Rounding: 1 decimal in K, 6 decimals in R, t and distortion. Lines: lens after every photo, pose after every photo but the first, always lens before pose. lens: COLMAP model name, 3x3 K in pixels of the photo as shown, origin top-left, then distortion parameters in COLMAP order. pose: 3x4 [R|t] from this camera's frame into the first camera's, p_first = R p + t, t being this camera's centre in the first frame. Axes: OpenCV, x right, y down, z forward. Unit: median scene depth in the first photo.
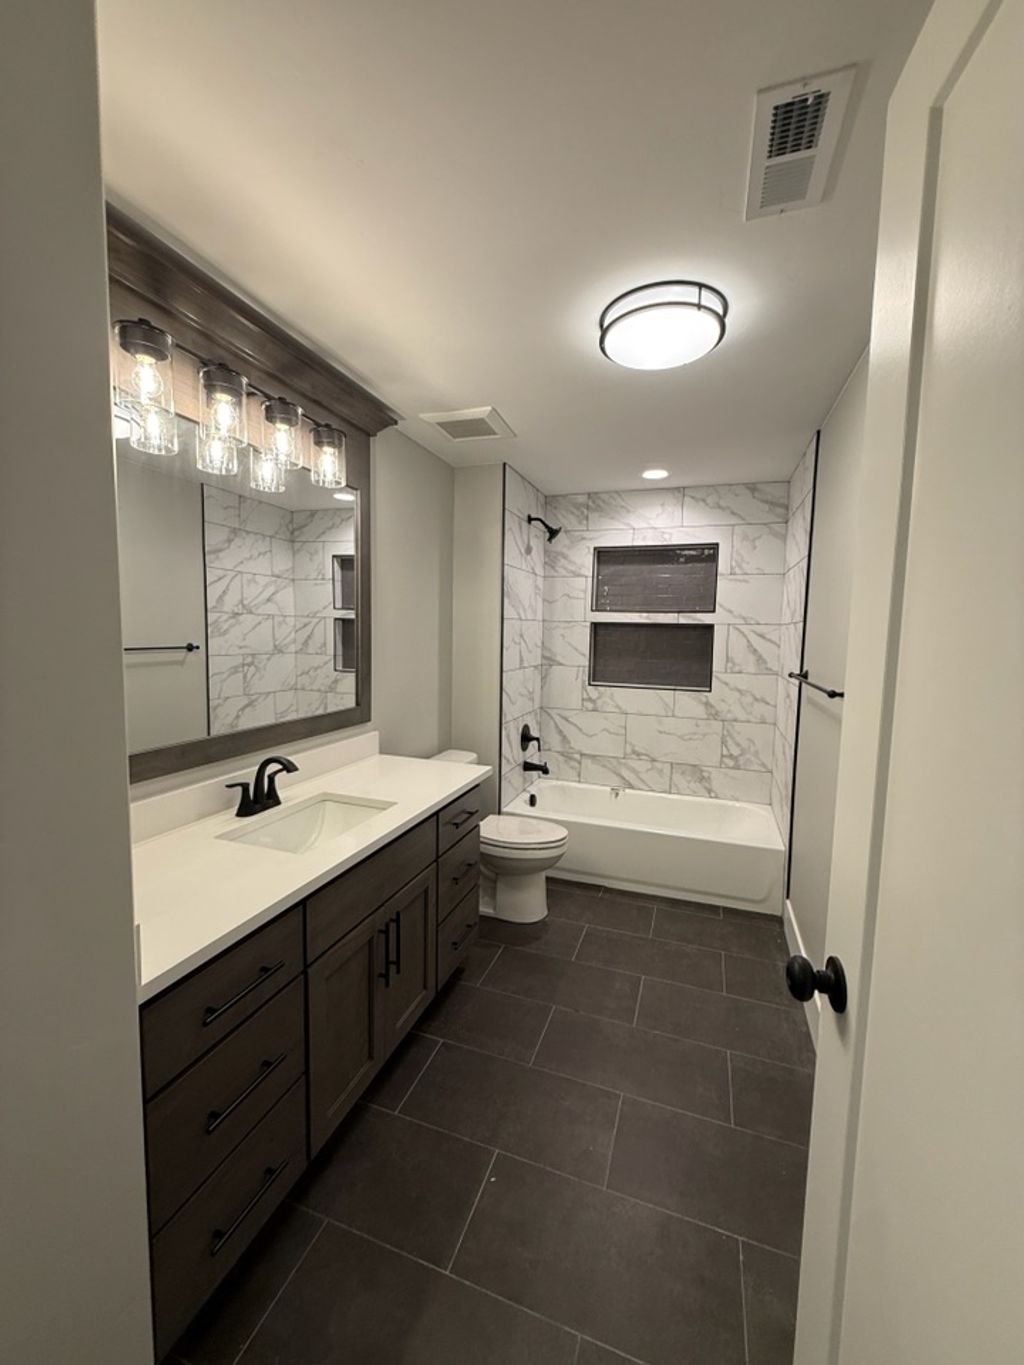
lens RADIAL K [[544.4, 0, 513.0], [0, 544.4, 684.9], [0, 0, 1]] dist [-0.001189, 0.000443]
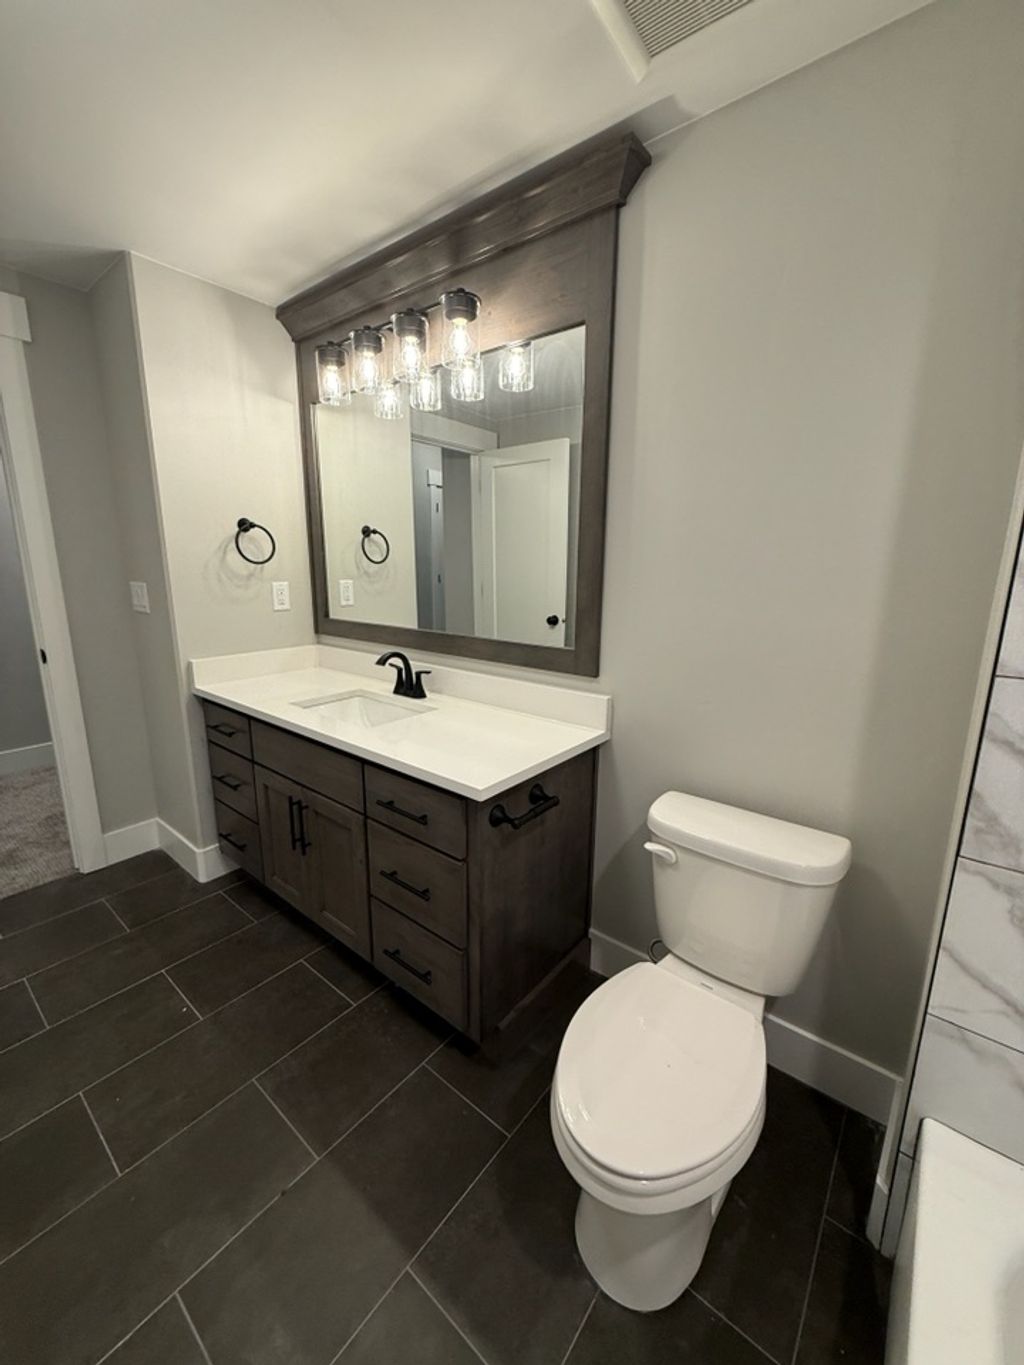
lens RADIAL K [[544.4, 0, 517.0], [0, 544.4, 681.5], [0, 0, 1]] dist [-0.001189, 0.000443]
pose [[-0.332464, 0.185768, -0.924639, 0.535036], [-0.107570, 0.966542, 0.232865, -0.104136], [0.936961, 0.176883, -0.301357, 1.493710]]
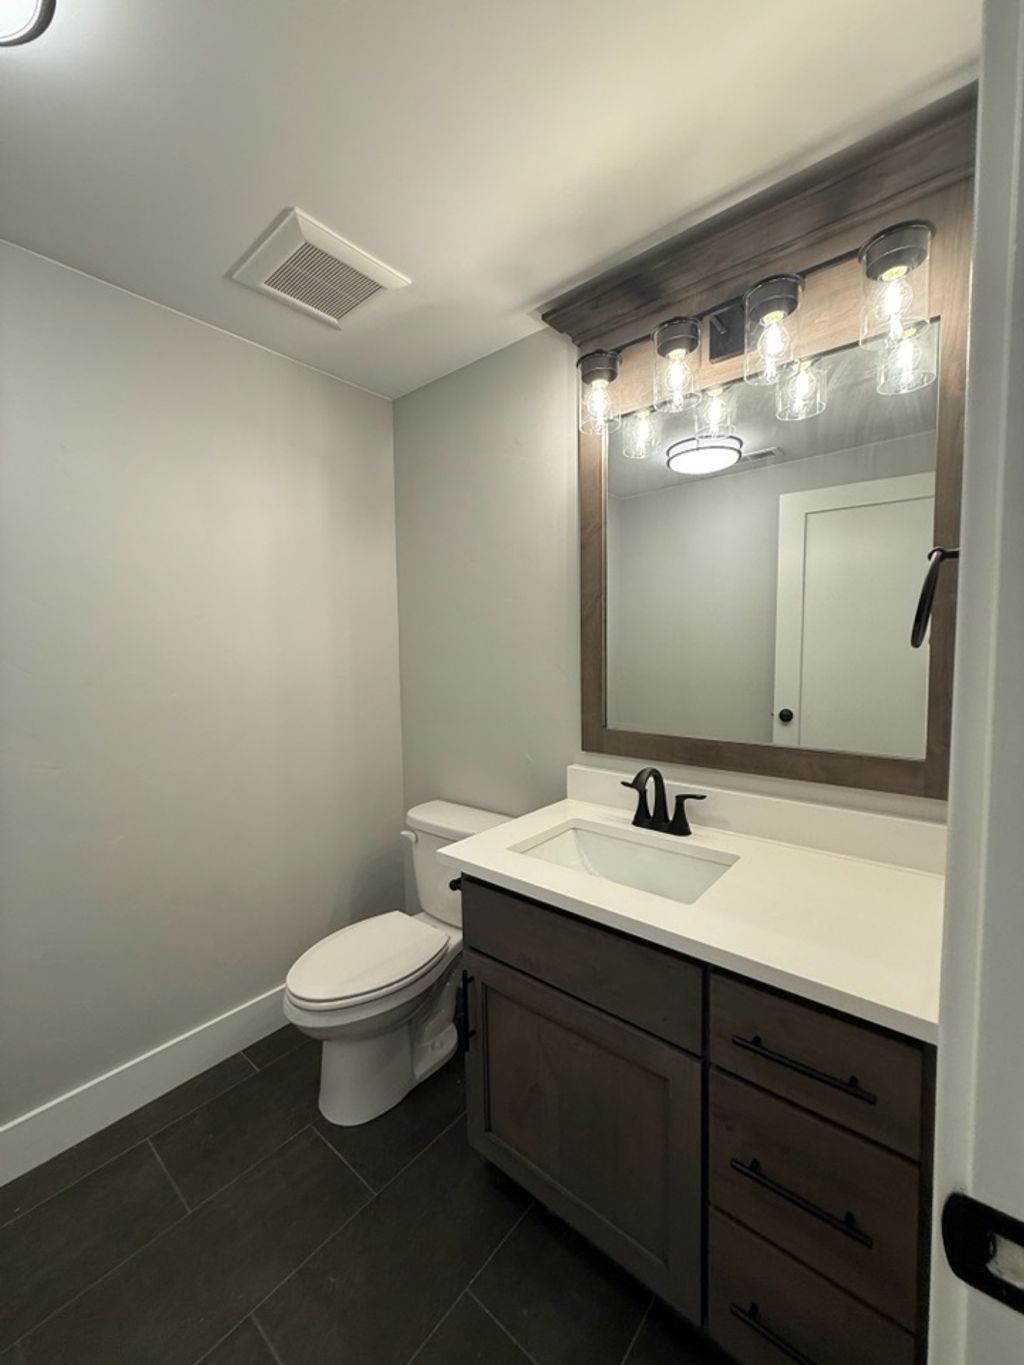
lens RADIAL K [[544.4, 0, 522.5], [0, 544.4, 678.6], [0, 0, 1]] dist [-0.001189, 0.000443]
pose [[-0.345999, 0.053805, -0.936691, 0.358515], [-0.079591, 0.993072, 0.086443, -0.055474], [0.934853, 0.104462, -0.339320, 0.966096]]
